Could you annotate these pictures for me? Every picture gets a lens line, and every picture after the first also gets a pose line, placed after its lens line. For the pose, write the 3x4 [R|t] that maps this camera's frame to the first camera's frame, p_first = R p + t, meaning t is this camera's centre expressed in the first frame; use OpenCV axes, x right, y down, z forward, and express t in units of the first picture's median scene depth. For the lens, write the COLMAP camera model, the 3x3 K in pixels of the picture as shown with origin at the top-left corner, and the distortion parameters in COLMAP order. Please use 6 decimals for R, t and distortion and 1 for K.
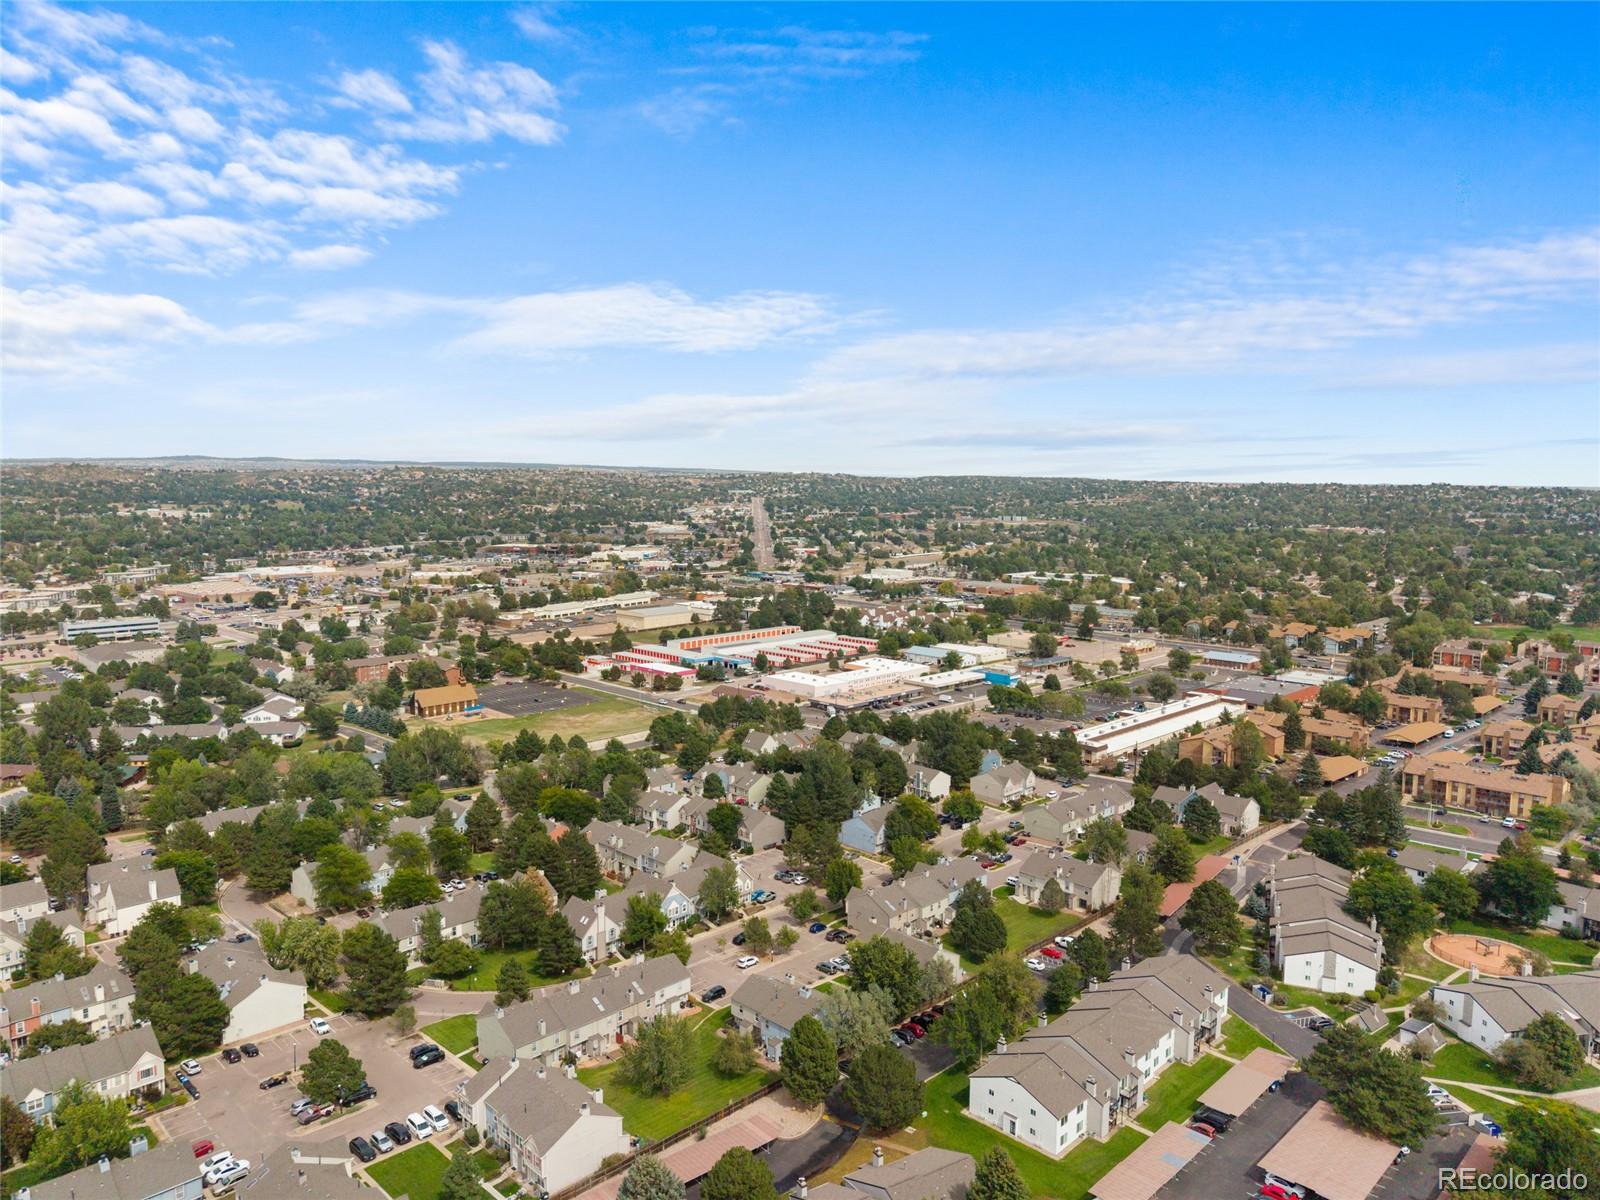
lens RADIAL K [[1100.5, 0, 800.0], [0, 1100.5, 600.0], [0, 0, 1]] dist [0.008878, -0.001520]
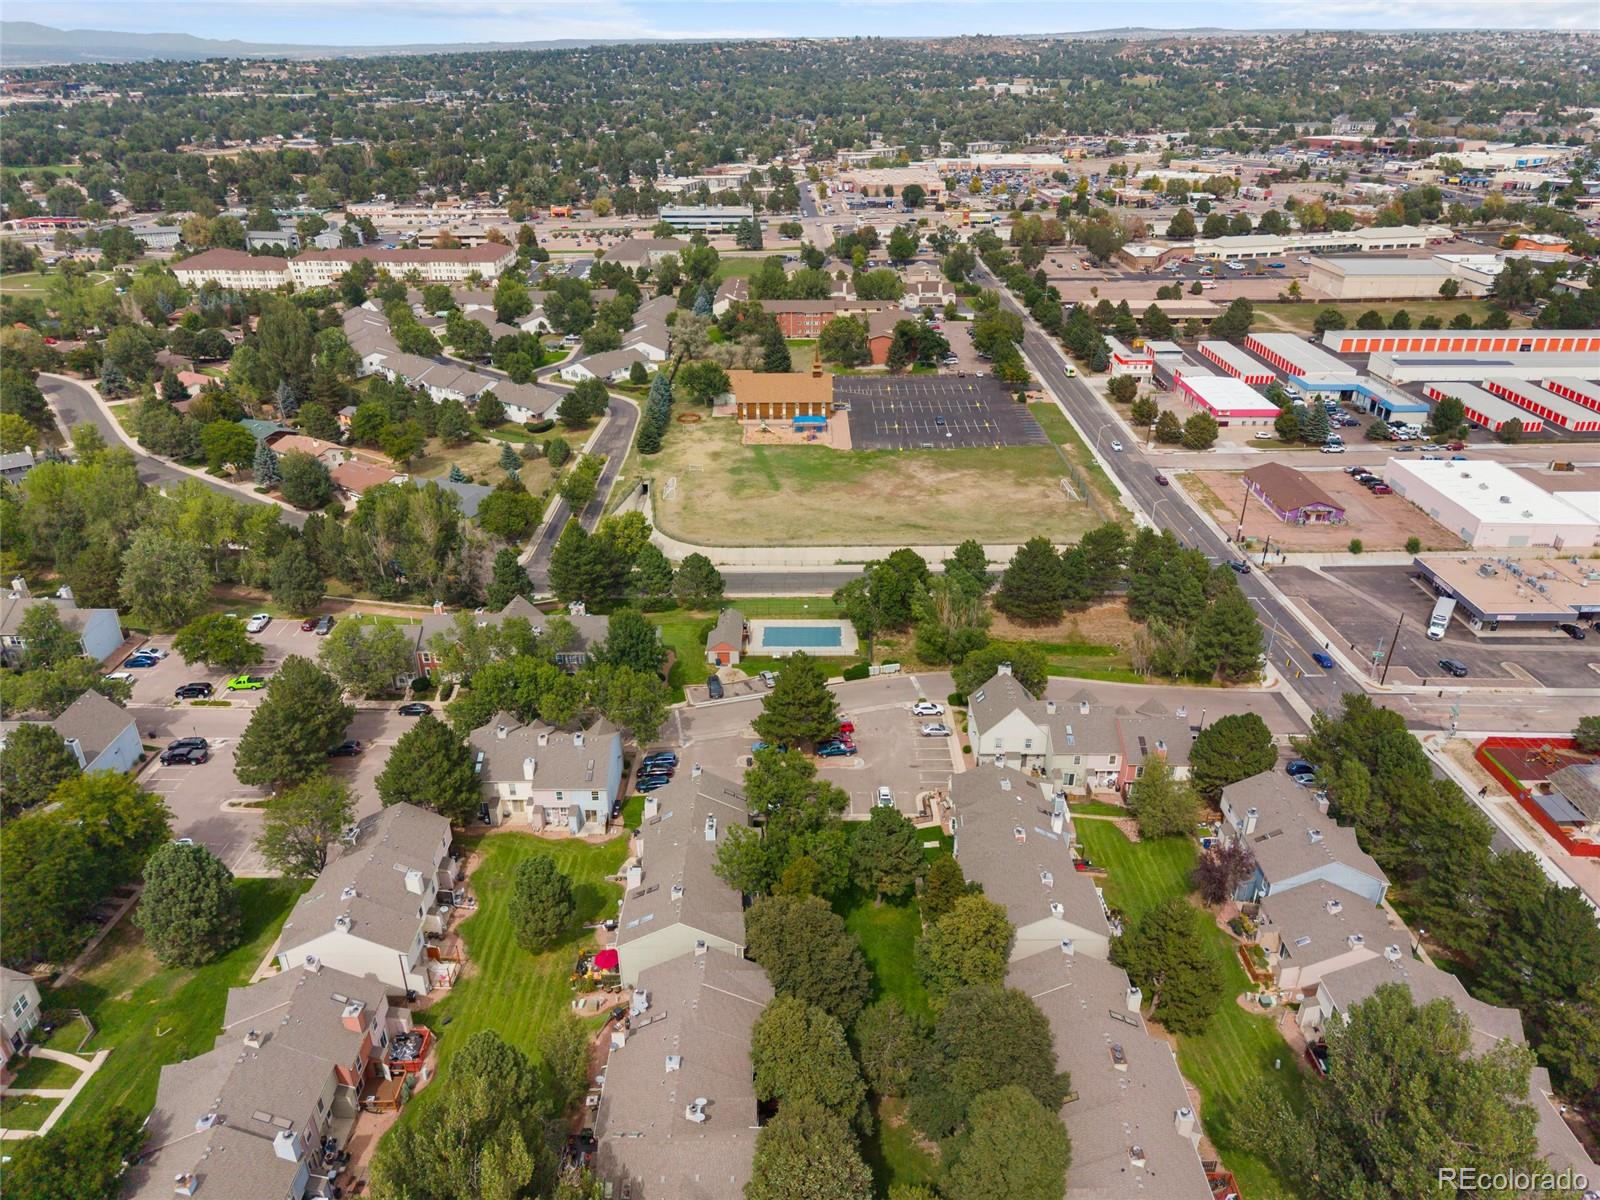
lens RADIAL K [[1100.5, 0, 800.0], [0, 1100.5, 600.0], [0, 0, 1]] dist [0.008878, -0.001520]
pose [[0.714129, 0.304842, -0.630152, 0.065640], [-0.070970, 0.927090, 0.368060, -0.018434], [0.696407, -0.218120, 0.683696, 0.342387]]
